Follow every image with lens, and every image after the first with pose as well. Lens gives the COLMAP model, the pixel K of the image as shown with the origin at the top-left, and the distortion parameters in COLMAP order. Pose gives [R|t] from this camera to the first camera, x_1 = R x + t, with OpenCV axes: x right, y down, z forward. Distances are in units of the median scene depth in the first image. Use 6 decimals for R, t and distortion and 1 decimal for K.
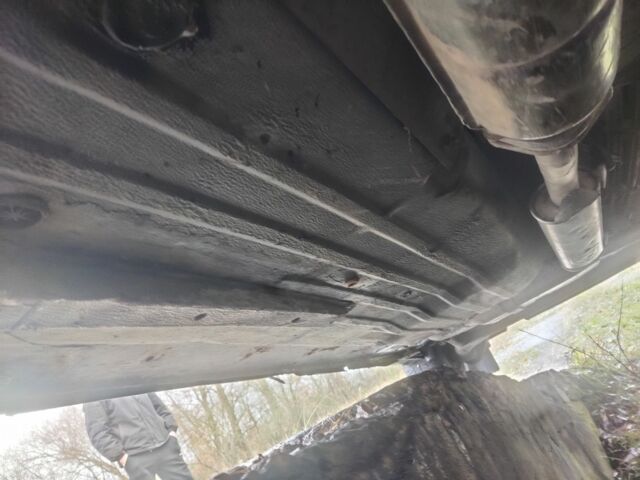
lens RADIAL K [[497.2, 0, 320.0], [0, 497.2, 240.0], [0, 0, 1]] dist [-0.002115, -0.000368]
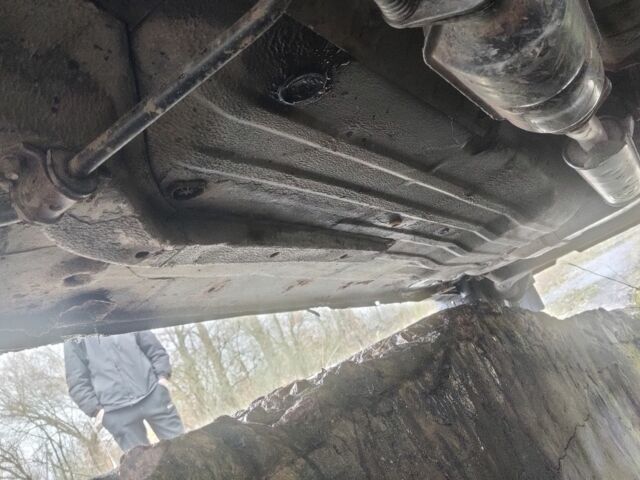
lens RADIAL K [[631.2, 0, 325.2], [0, 631.2, 173.6], [0, 0, 1]] dist [0.018079, 0.001440]
pose [[0.999936, 0.009620, -0.005883, -0.067348], [-0.009348, 0.998964, 0.044539, -0.068255], [0.006305, -0.044481, 0.998990, -0.316823]]
